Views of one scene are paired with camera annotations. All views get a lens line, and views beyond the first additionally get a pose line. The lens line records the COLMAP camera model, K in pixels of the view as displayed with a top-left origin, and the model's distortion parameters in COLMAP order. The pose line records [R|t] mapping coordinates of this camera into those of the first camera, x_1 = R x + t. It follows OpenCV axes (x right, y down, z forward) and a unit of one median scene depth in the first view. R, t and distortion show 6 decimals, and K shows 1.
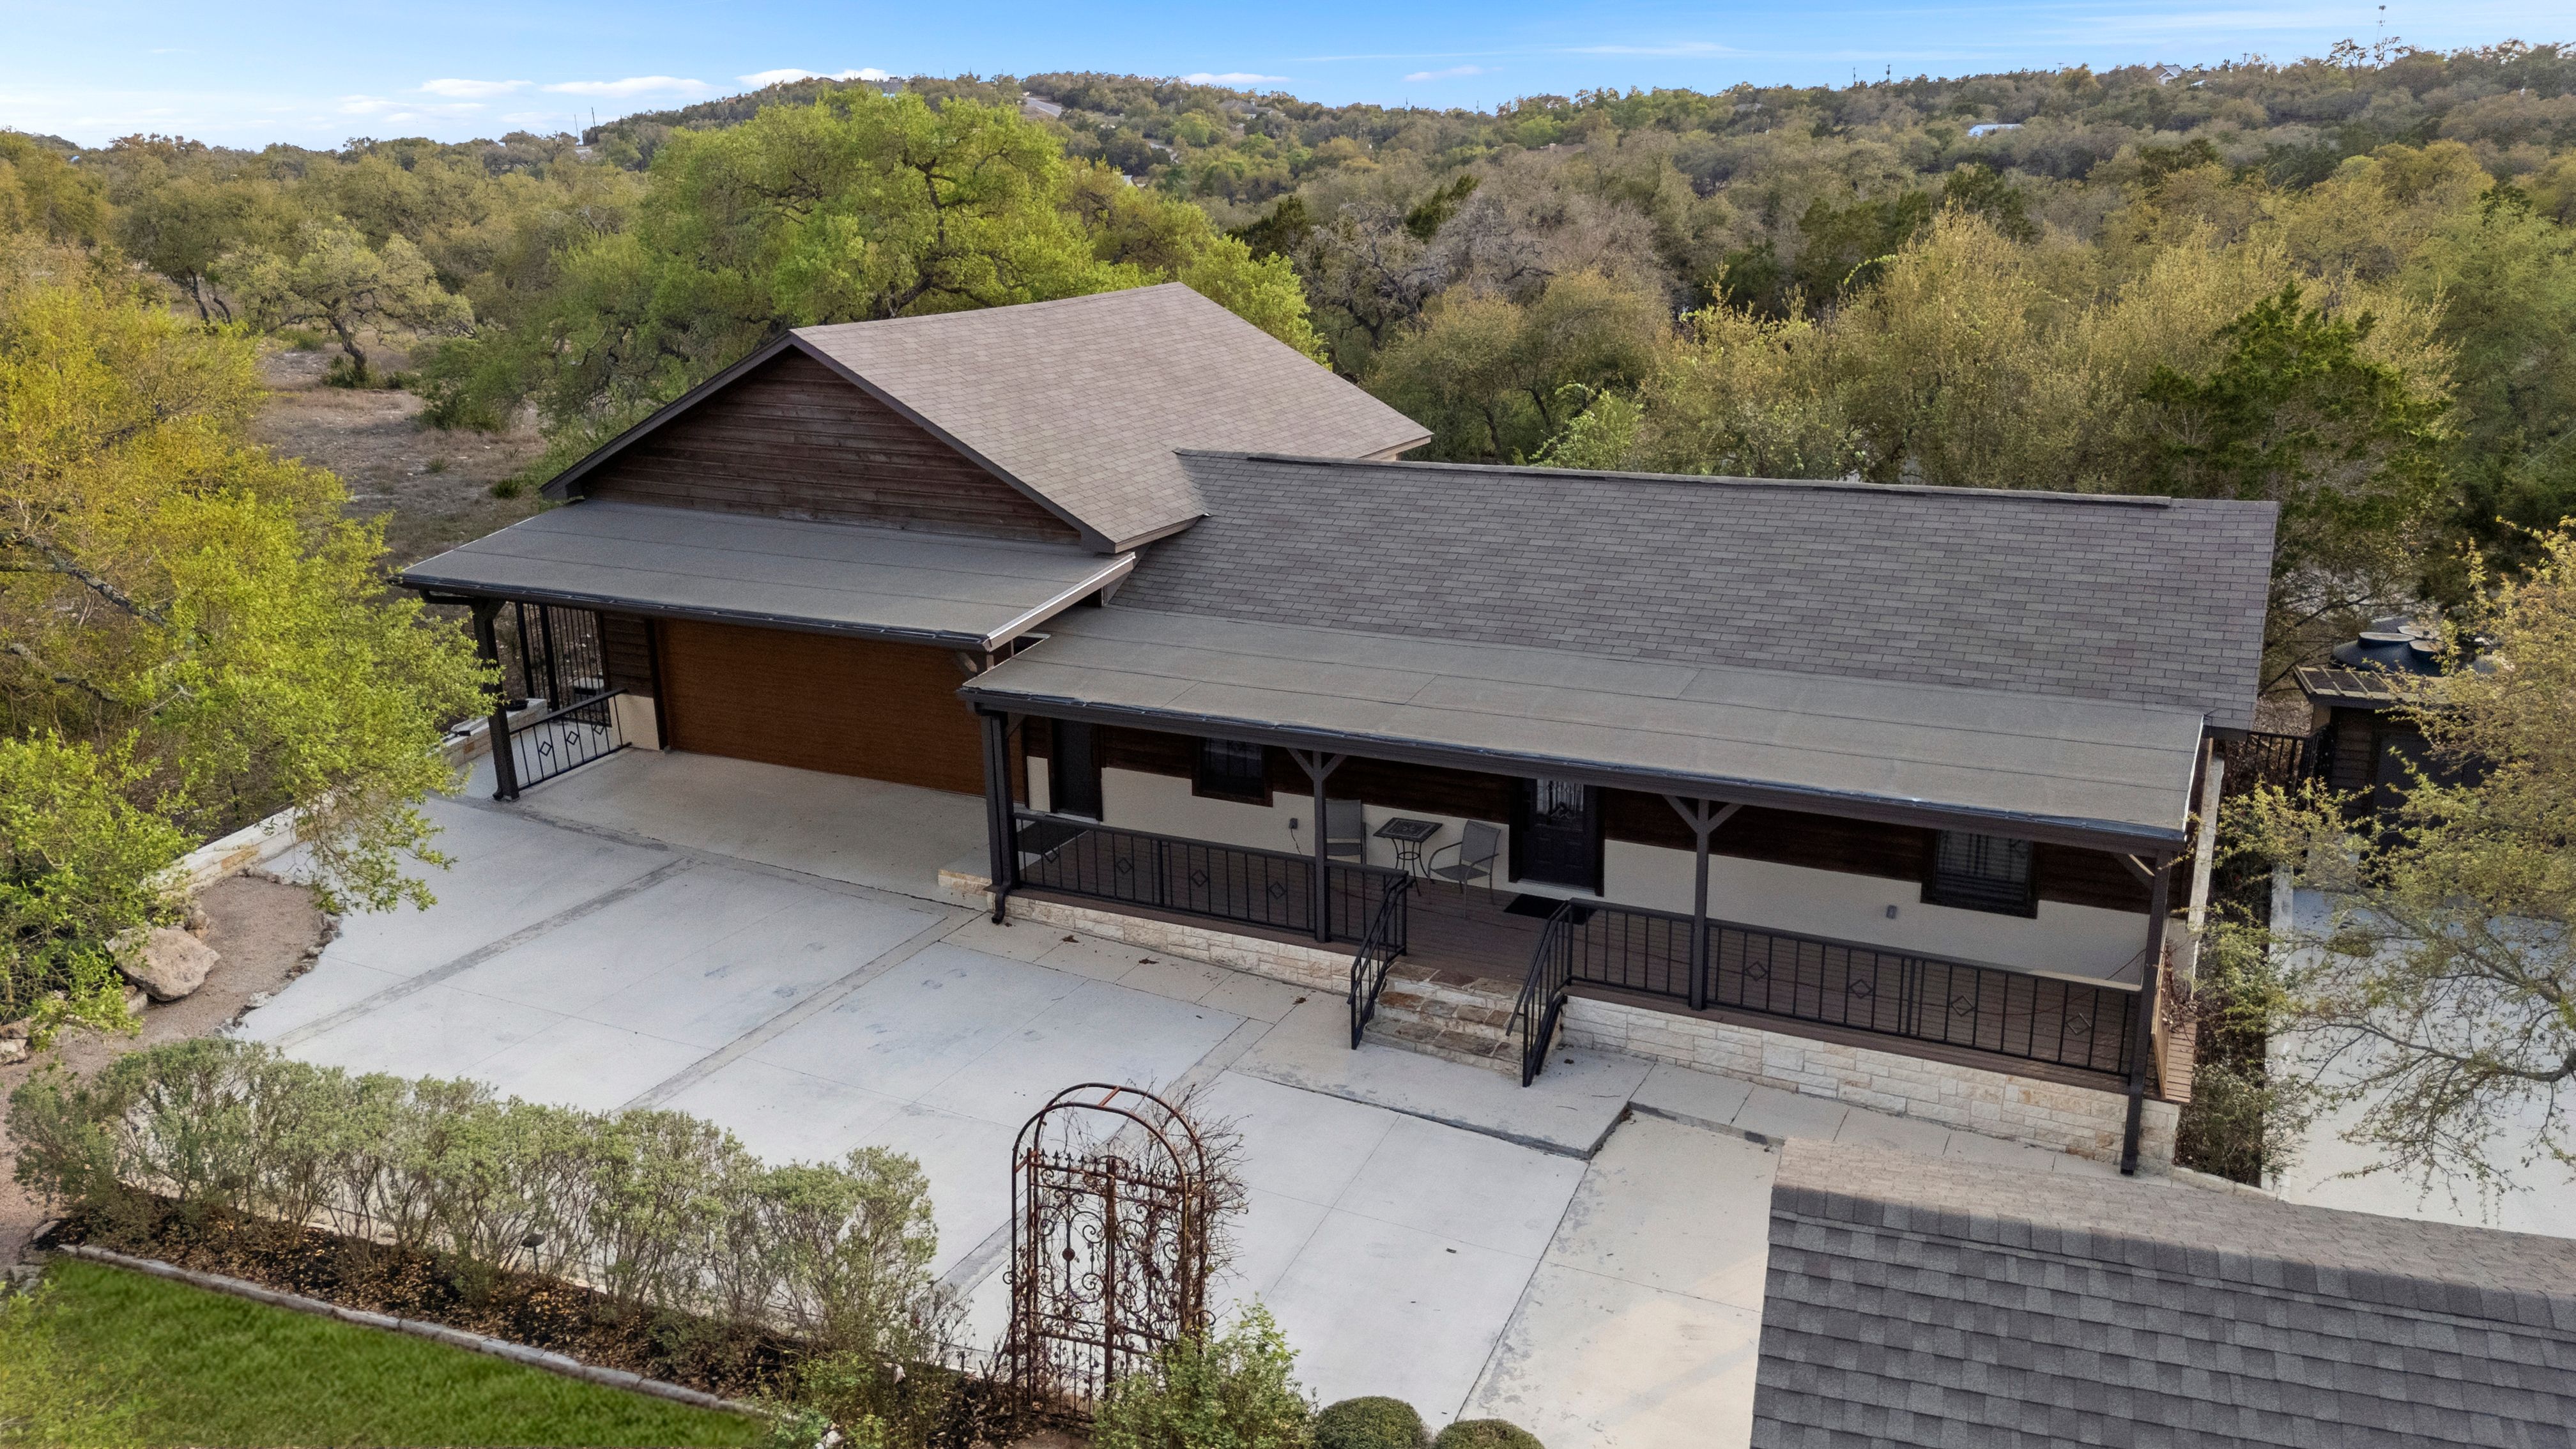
lens RADIAL K [[1880.5, 0, 1288.0], [0, 1880.5, 724.5], [0, 0, 1]] dist [0.057576, -0.054228]
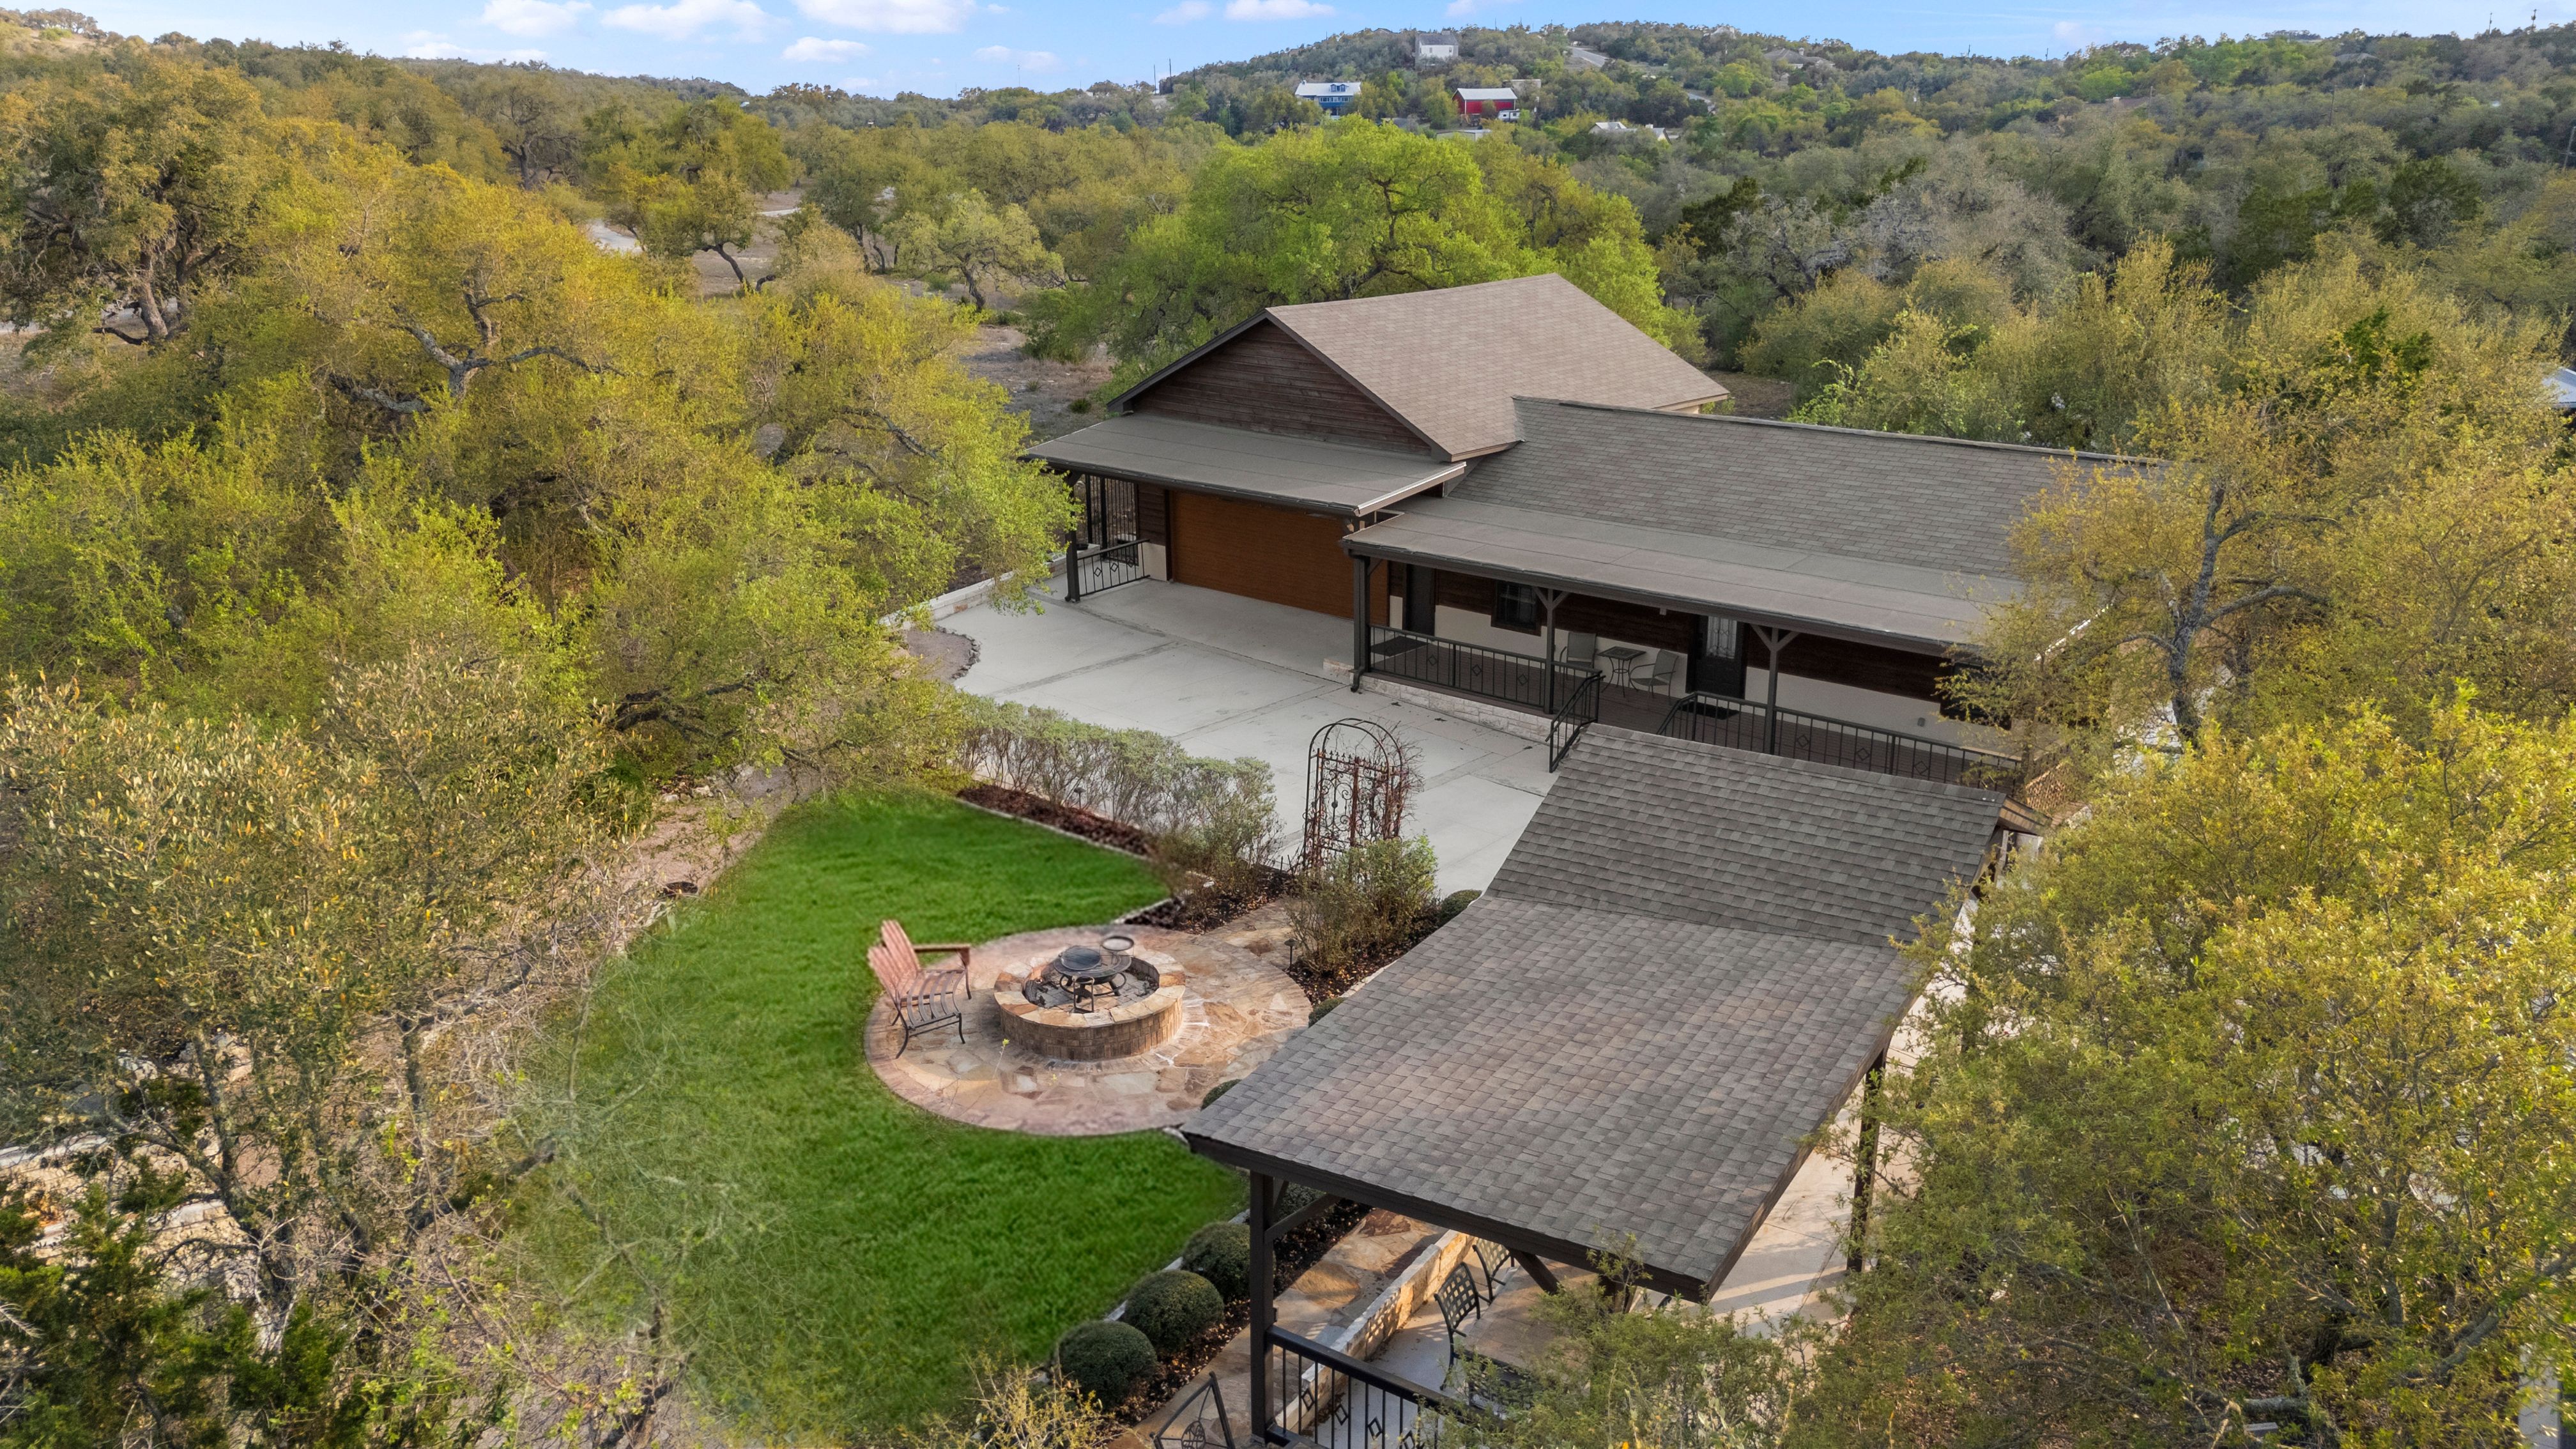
lens RADIAL K [[1880.5, 0, 1288.0], [0, 1880.5, 724.5], [0, 0, 1]] dist [0.057576, -0.054228]
pose [[0.961861, 0.091740, -0.257695, 0.133233], [-0.084515, 0.995659, 0.038999, 0.050612], [0.260154, -0.015732, 0.965439, -0.358288]]
